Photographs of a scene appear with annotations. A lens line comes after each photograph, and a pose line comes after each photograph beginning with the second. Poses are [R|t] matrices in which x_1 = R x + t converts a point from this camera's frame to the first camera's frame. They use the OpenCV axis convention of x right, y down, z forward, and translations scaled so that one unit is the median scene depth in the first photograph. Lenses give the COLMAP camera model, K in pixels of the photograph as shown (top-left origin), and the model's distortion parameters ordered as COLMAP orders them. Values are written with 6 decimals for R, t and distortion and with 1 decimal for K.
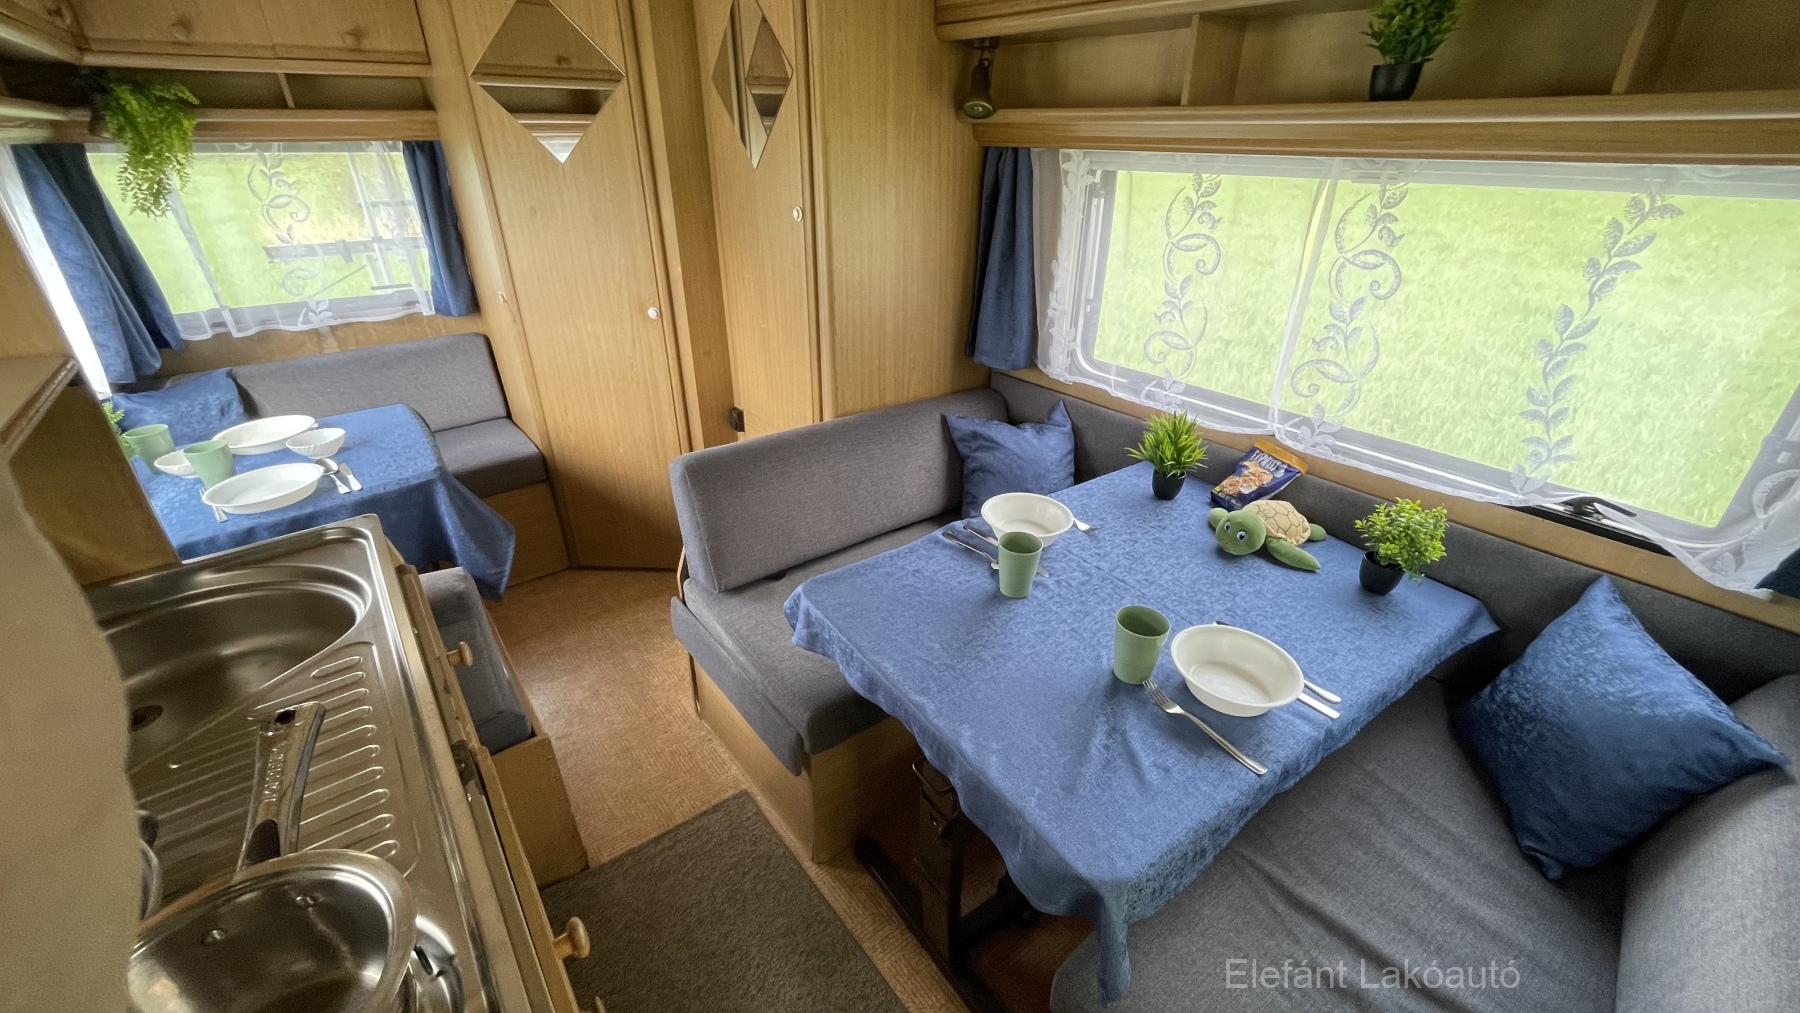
lens RADIAL K [[729.6, 0, 899.4], [0, 729.6, 505.9], [0, 0, 1]] dist [-0.006941, 0.001316]
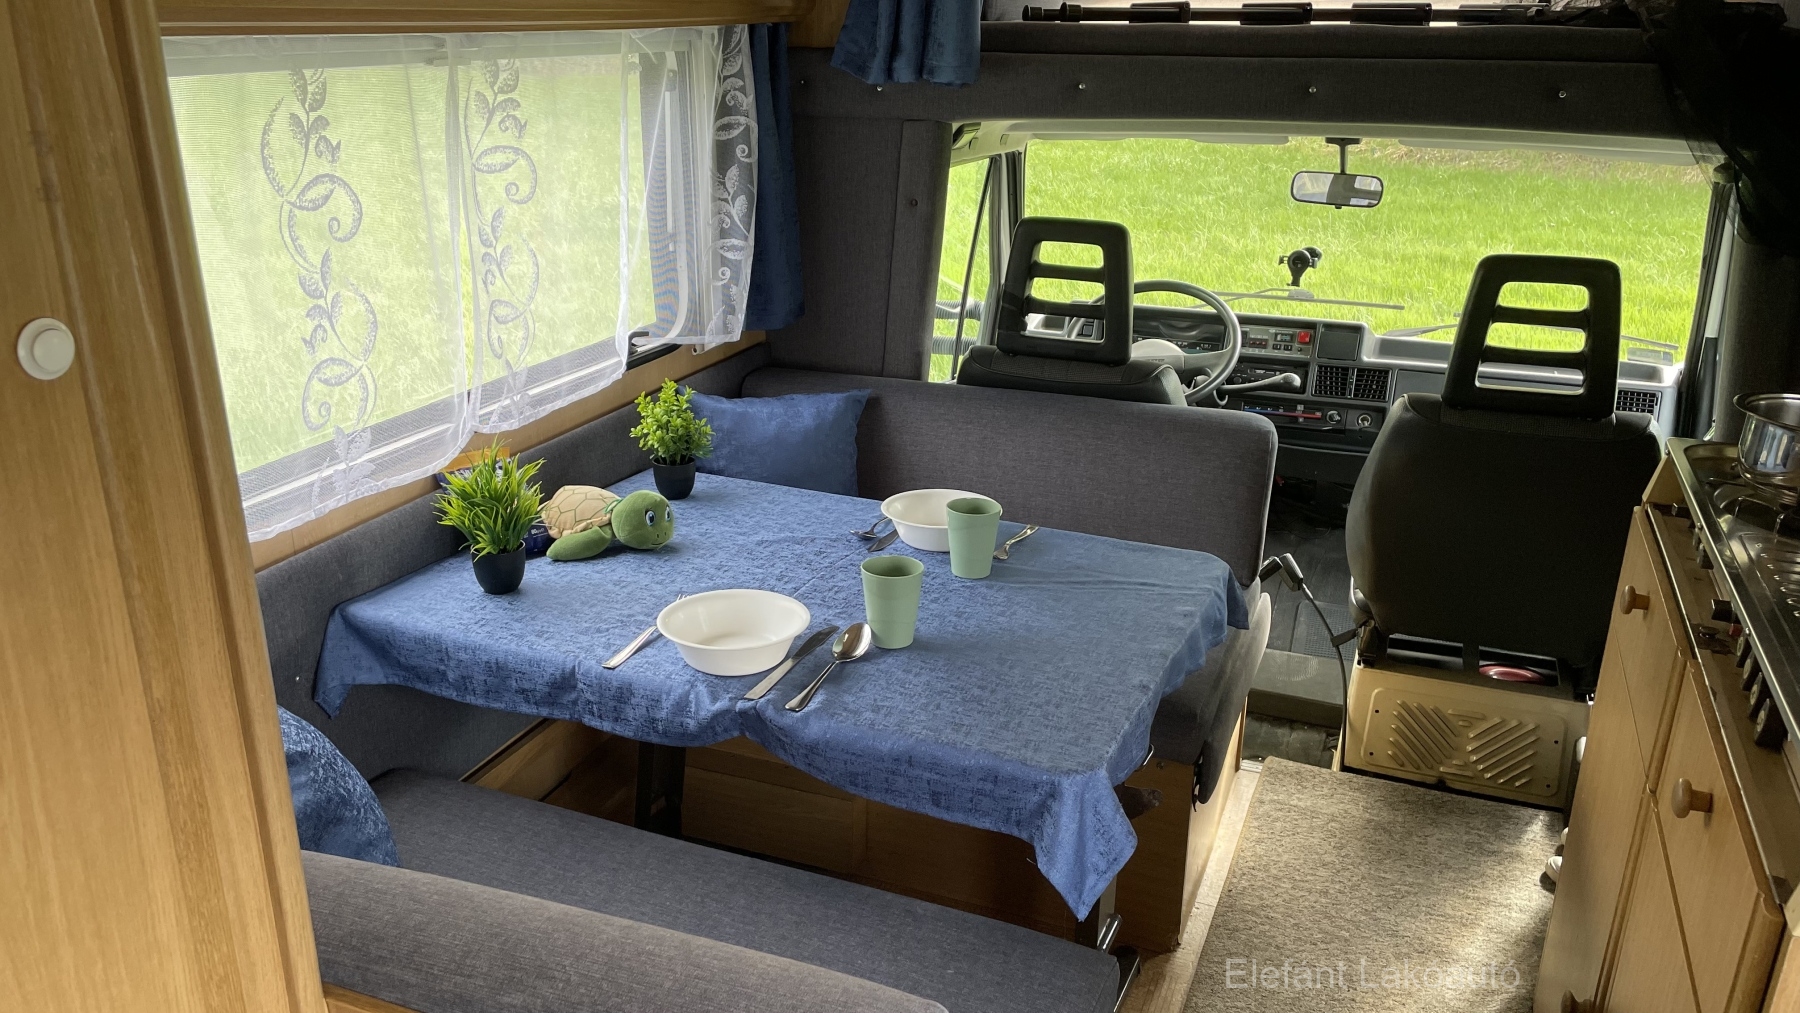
lens RADIAL K [[1352.6, 0, 882.5], [0, 1352.6, 544.2], [0, 0, 1]] dist [0.075523, -0.105417]
pose [[-0.497572, -0.292297, 0.816691, -0.824363], [0.422465, 0.740643, 0.522467, -0.578831], [-0.757592, 0.604988, -0.245039, 1.198772]]
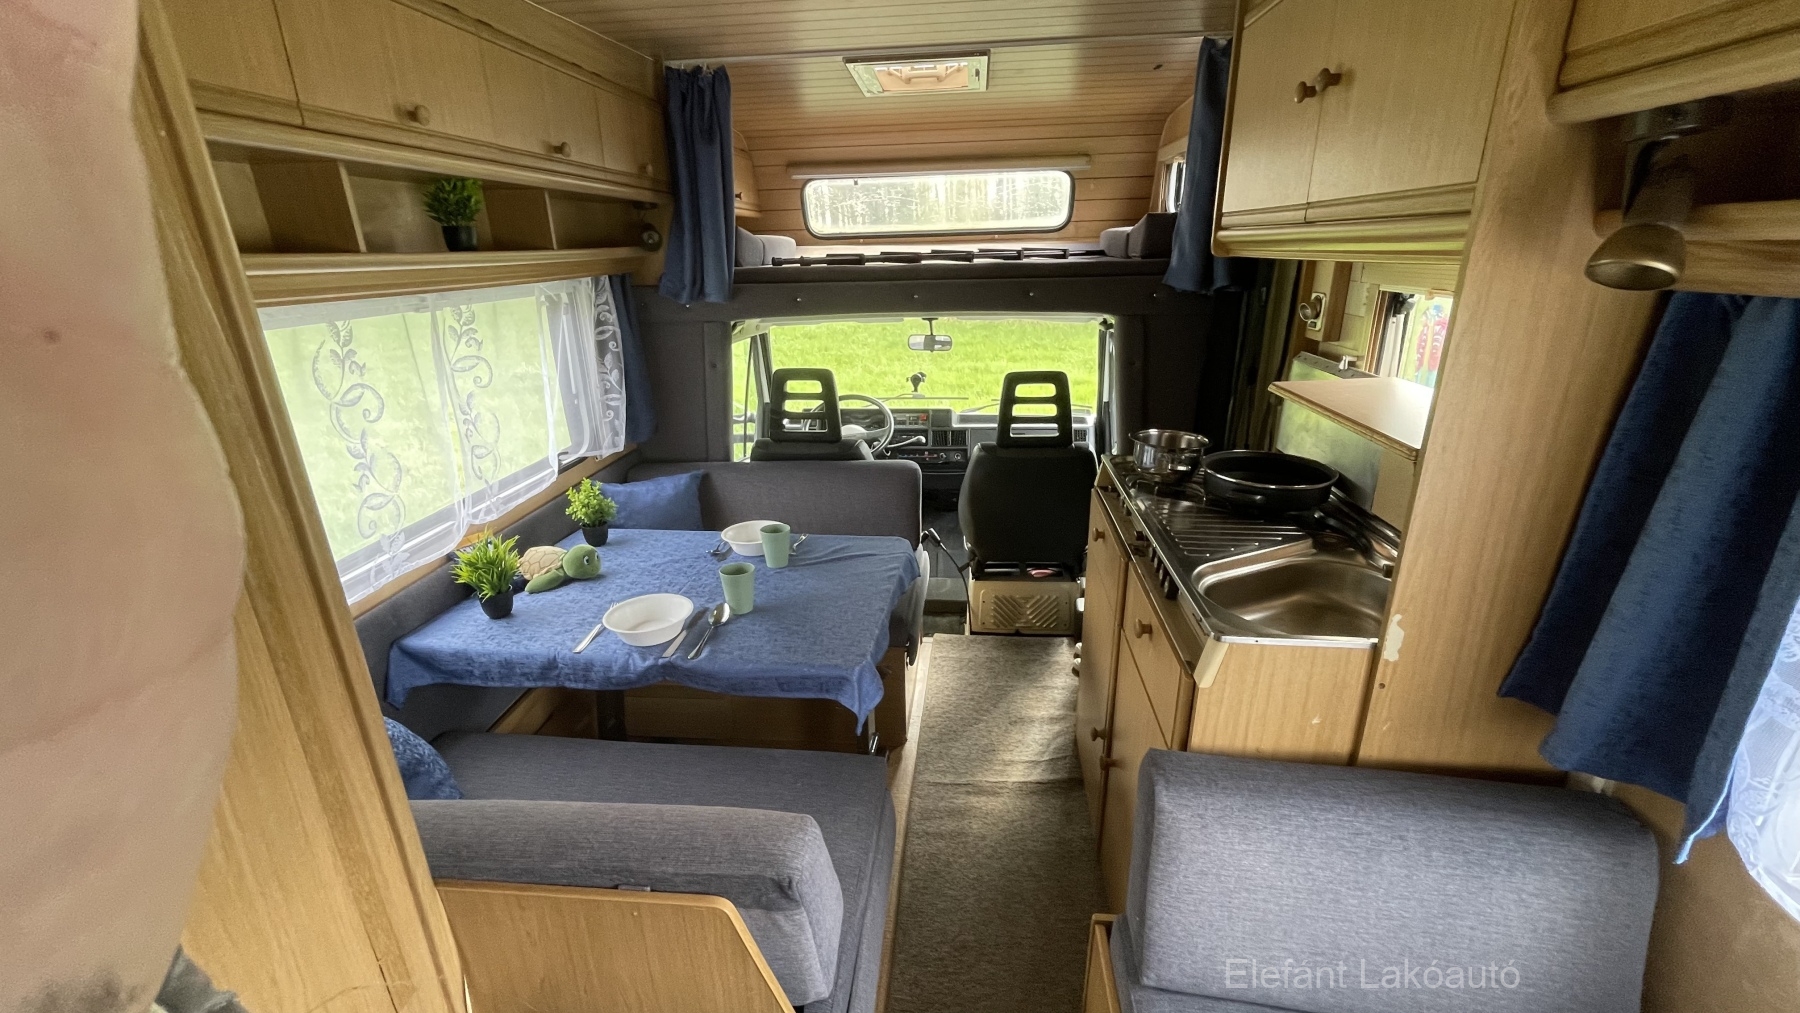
lens RADIAL K [[729.6, 0, 902.6], [0, 729.6, 522.4], [0, 0, 1]] dist [-0.006941, 0.001316]
pose [[-0.719508, -0.196520, 0.666099, -0.810629], [0.372555, 0.700219, 0.609013, -0.597210], [-0.586099, 0.686348, -0.430598, 1.204370]]
